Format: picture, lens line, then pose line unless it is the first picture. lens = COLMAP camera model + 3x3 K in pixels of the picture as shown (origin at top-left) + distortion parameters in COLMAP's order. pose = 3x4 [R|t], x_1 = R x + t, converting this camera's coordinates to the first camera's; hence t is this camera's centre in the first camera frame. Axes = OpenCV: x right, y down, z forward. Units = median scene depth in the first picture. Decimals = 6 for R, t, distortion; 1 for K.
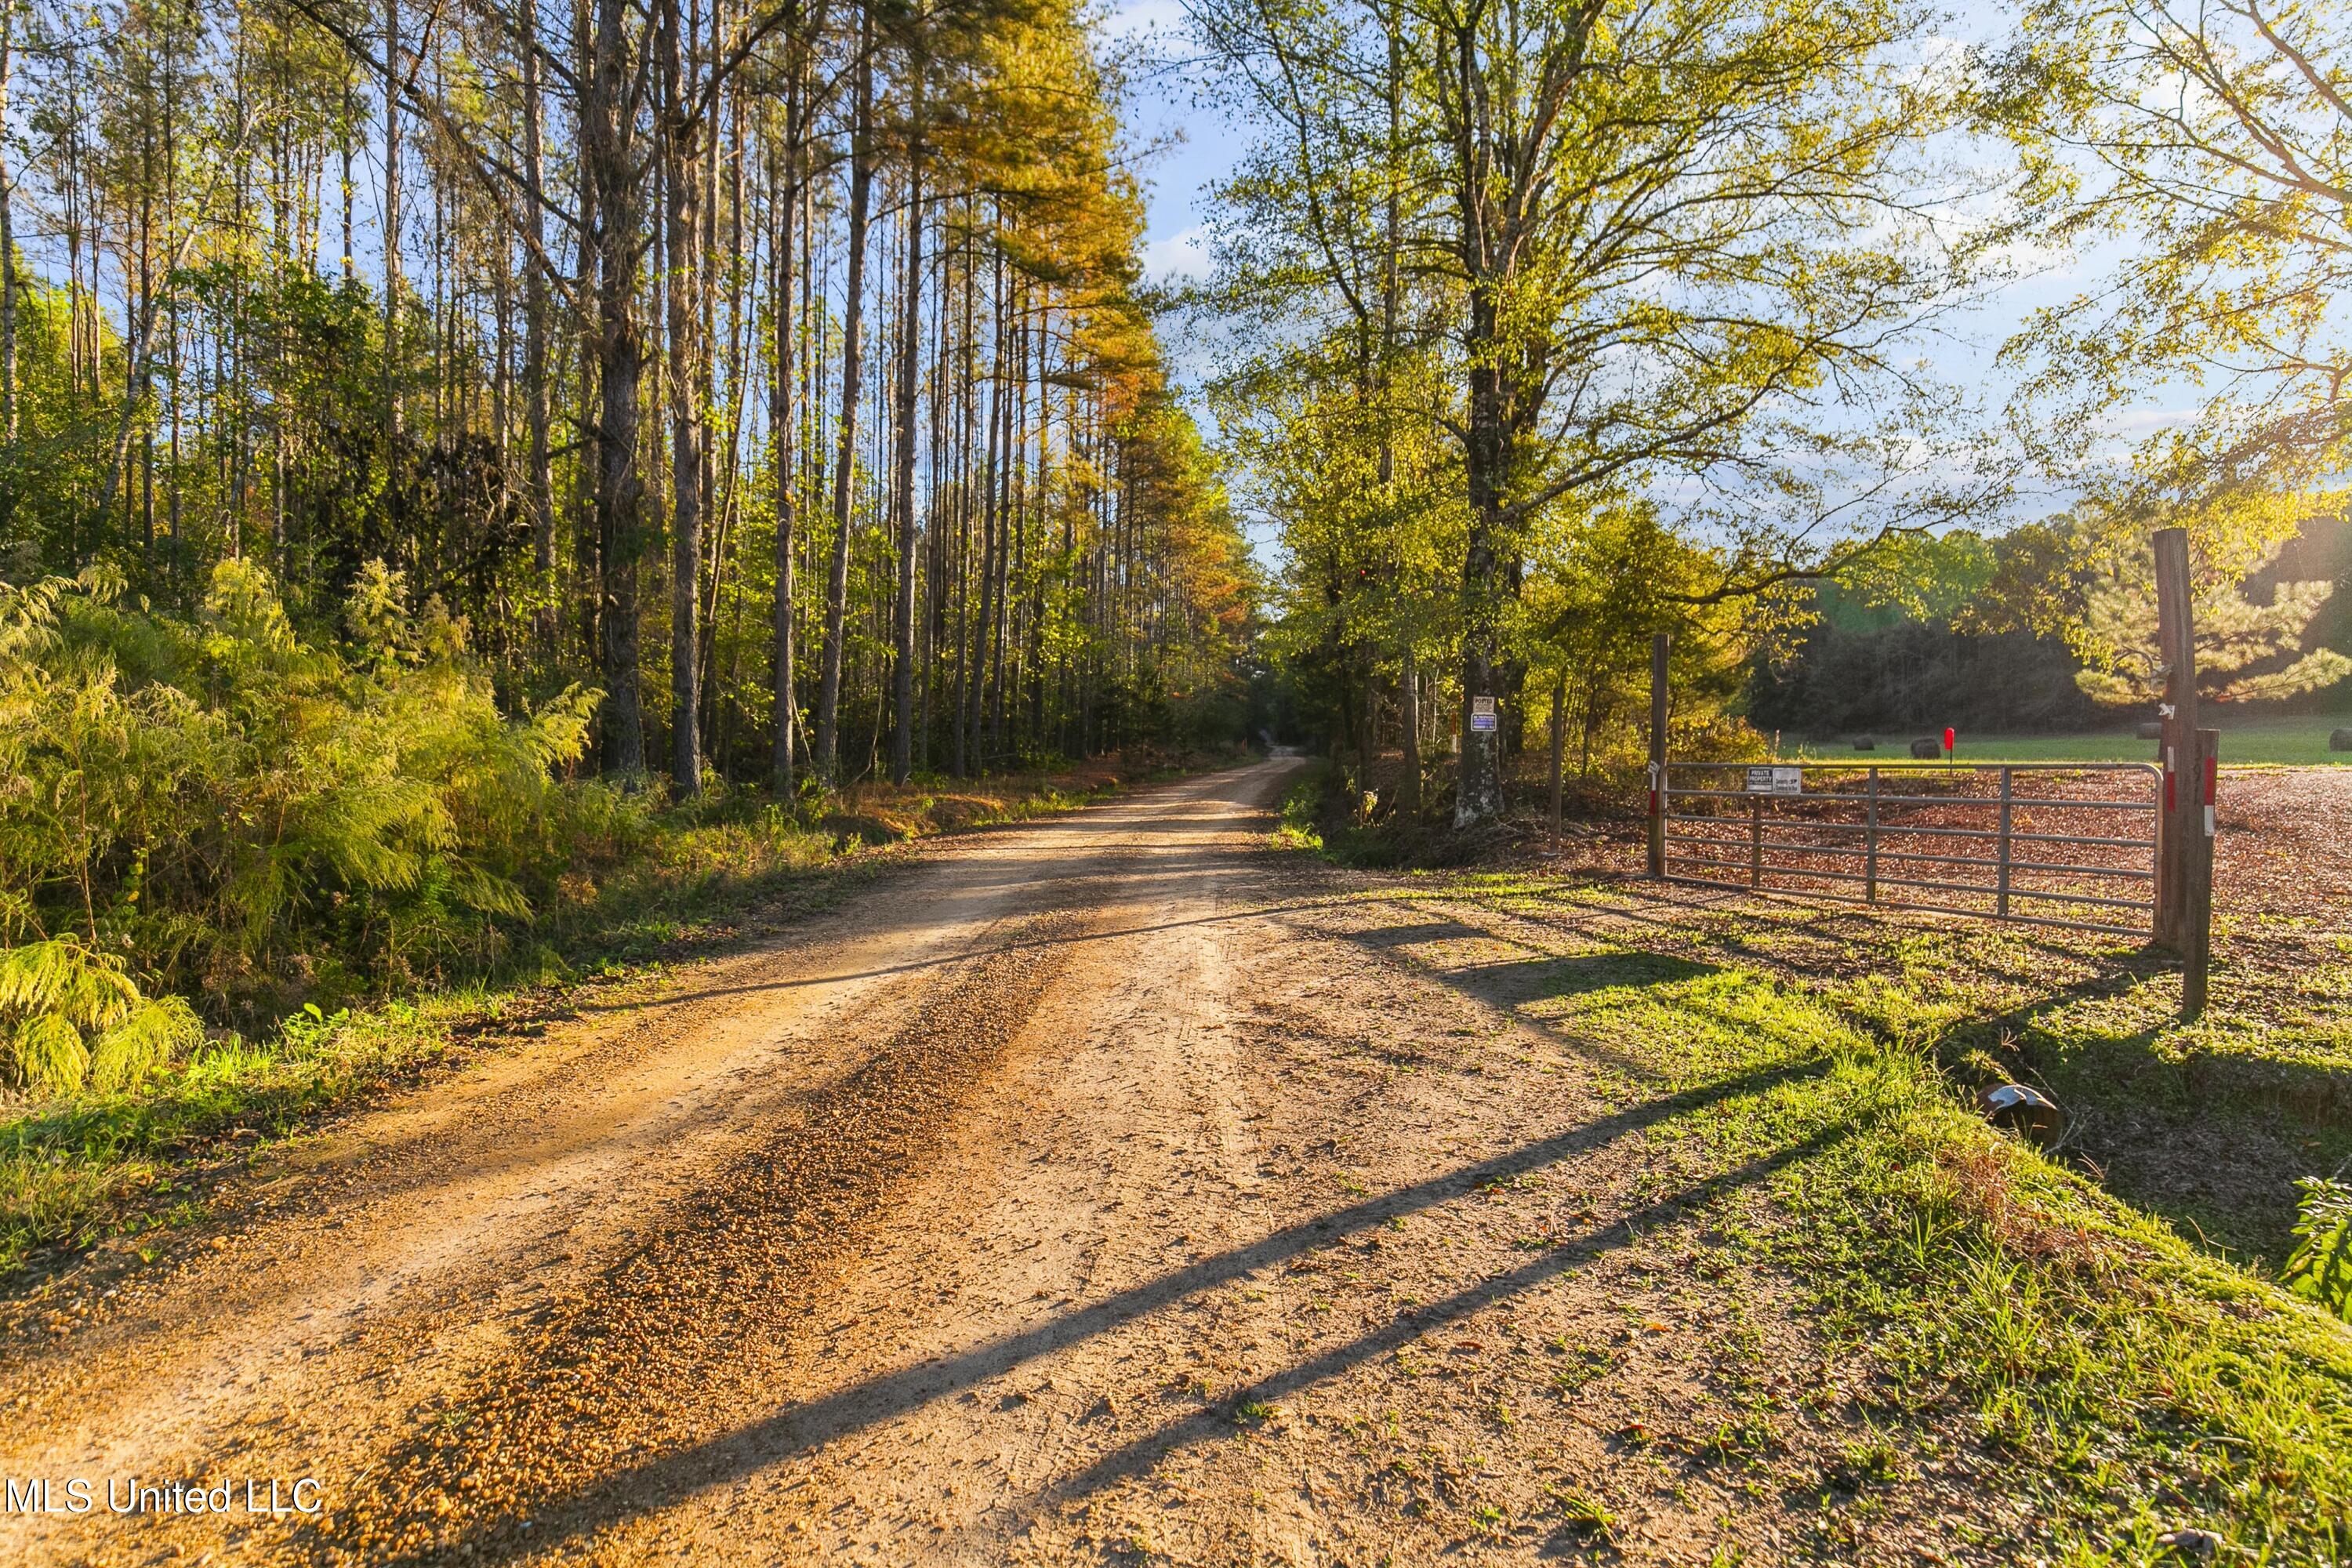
lens RADIAL K [[1430.5, 0, 1194.5], [0, 1430.5, 775.4], [0, 0, 1]] dist [0.017796, 0.001742]
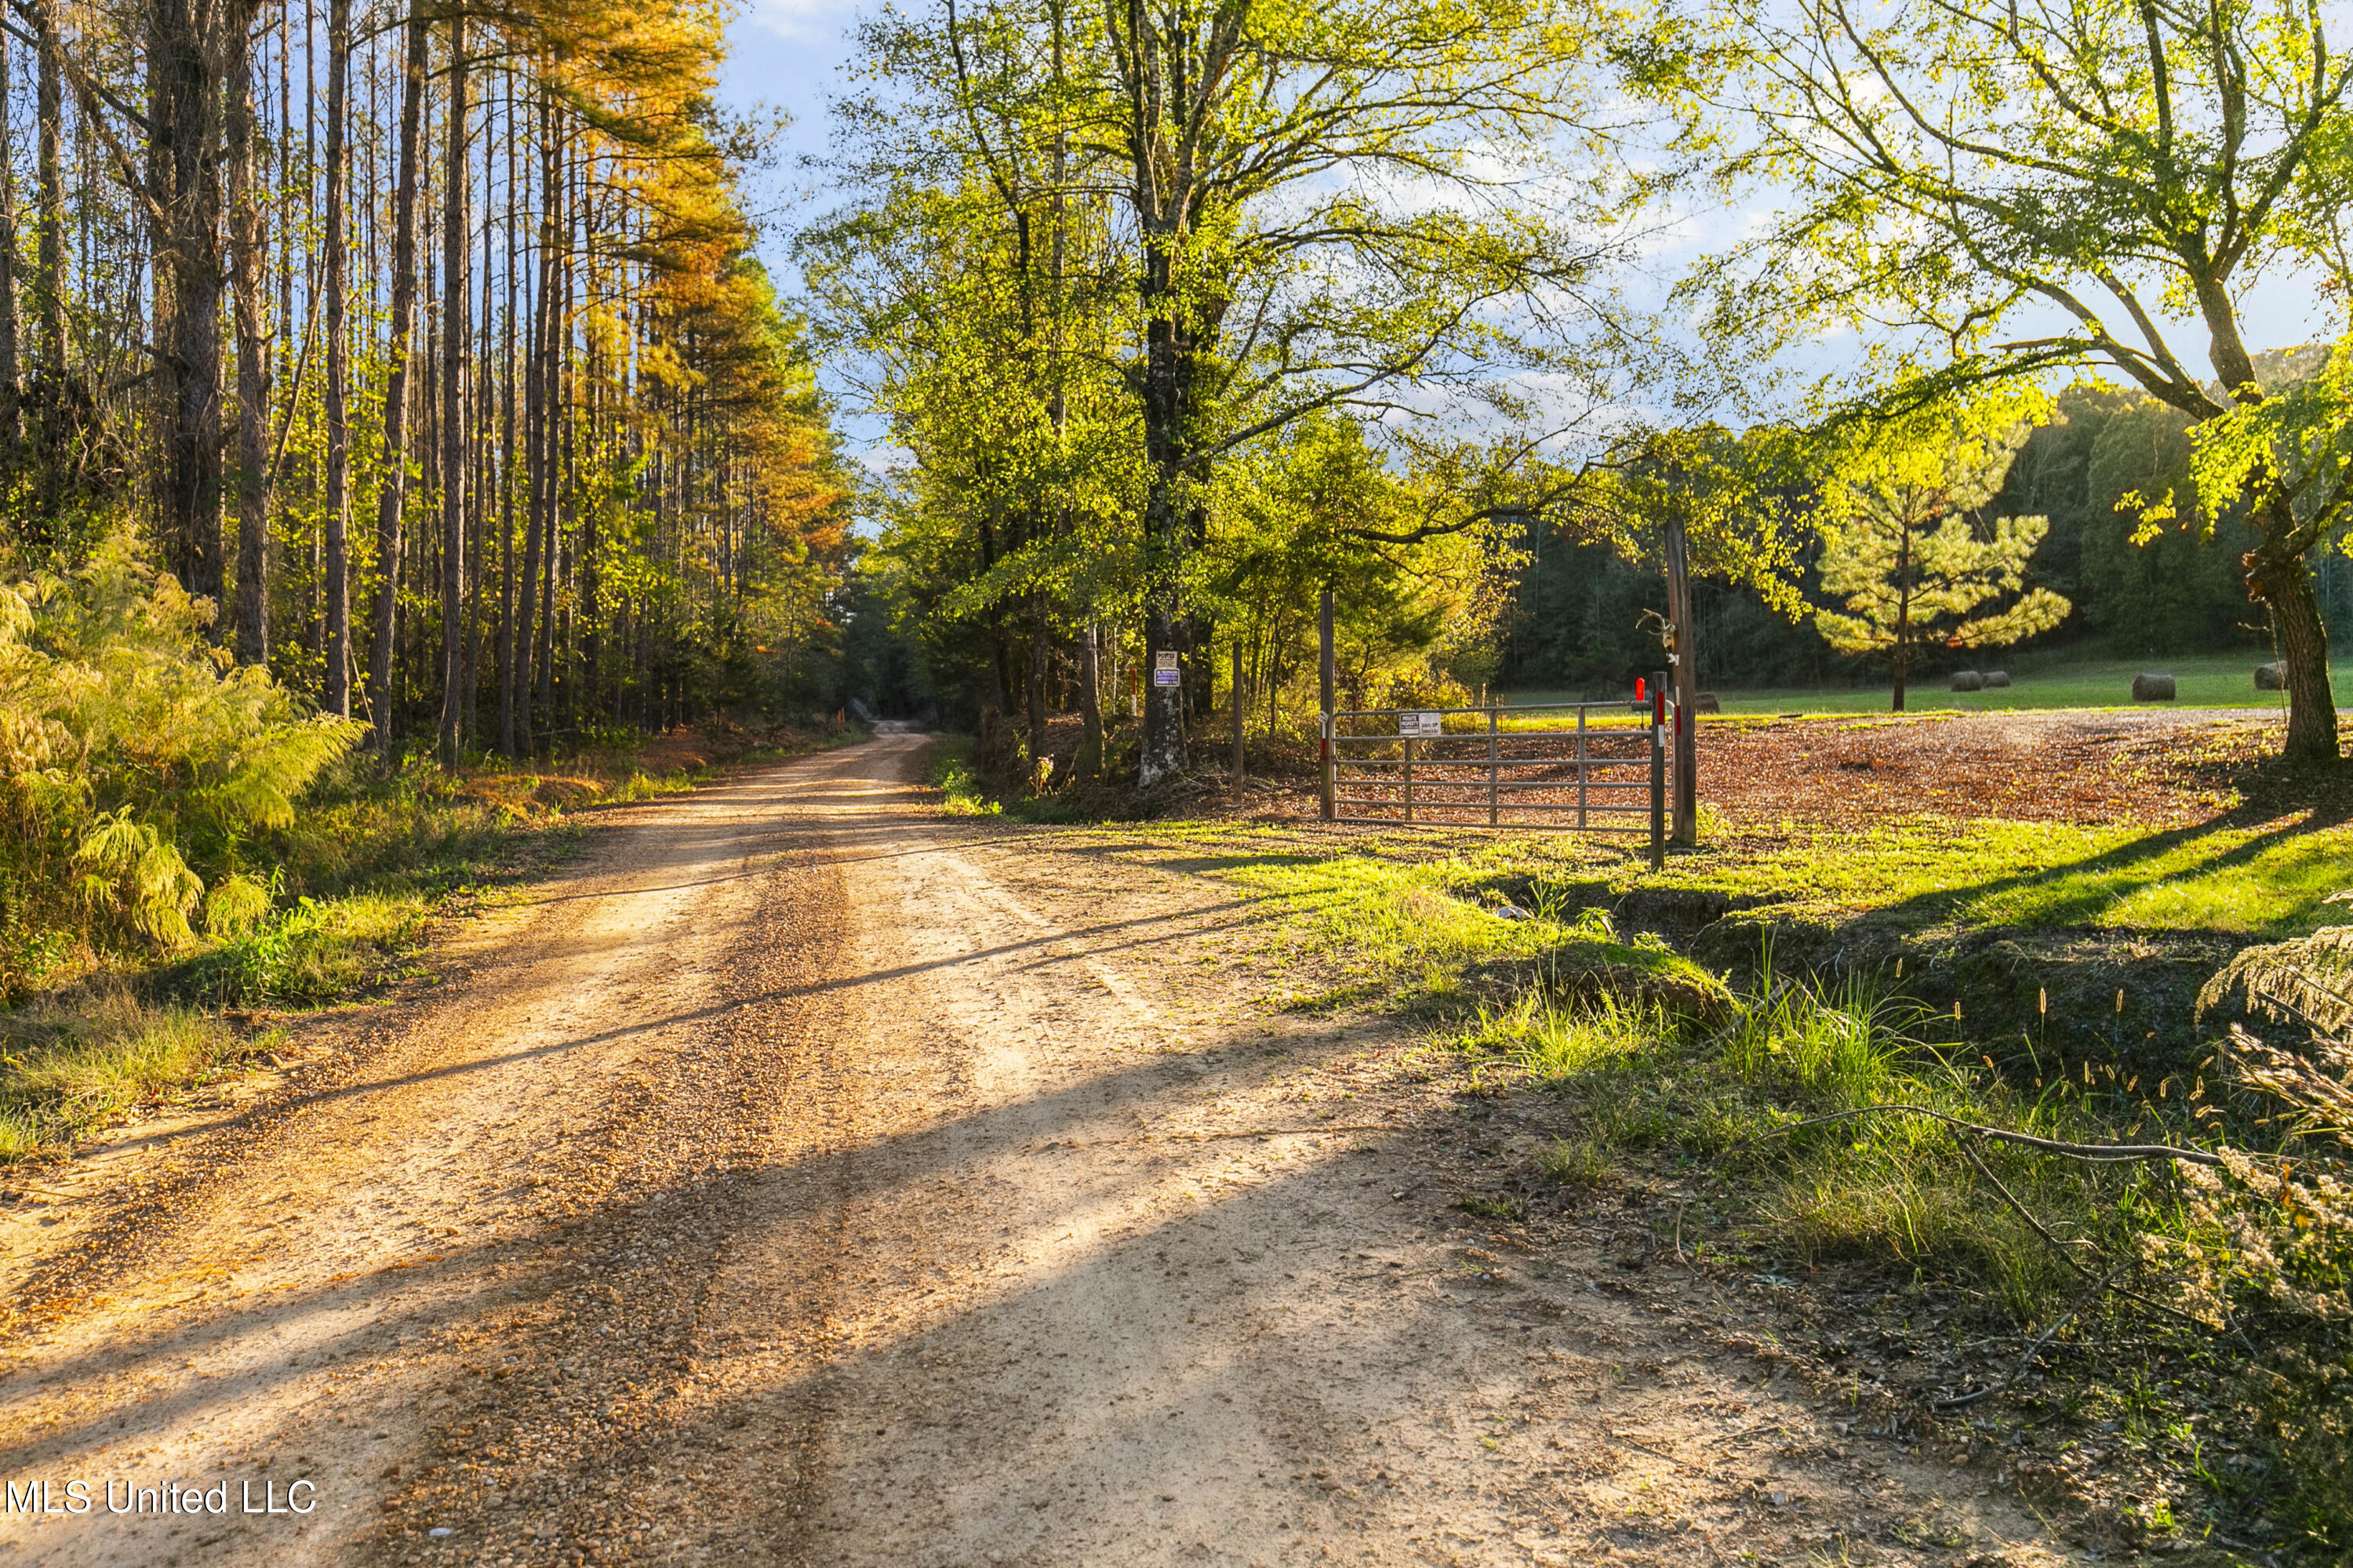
lens RADIAL K [[2076.5, 0, 1176.6], [0, 2076.5, 776.6], [0, 0, 1]] dist [0.062855, 0.001829]
pose [[0.979277, -0.022632, 0.201257, -0.049443], [0.021266, 0.999734, 0.008948, 0.011142], [-0.201406, -0.004482, 0.979498, -0.245721]]
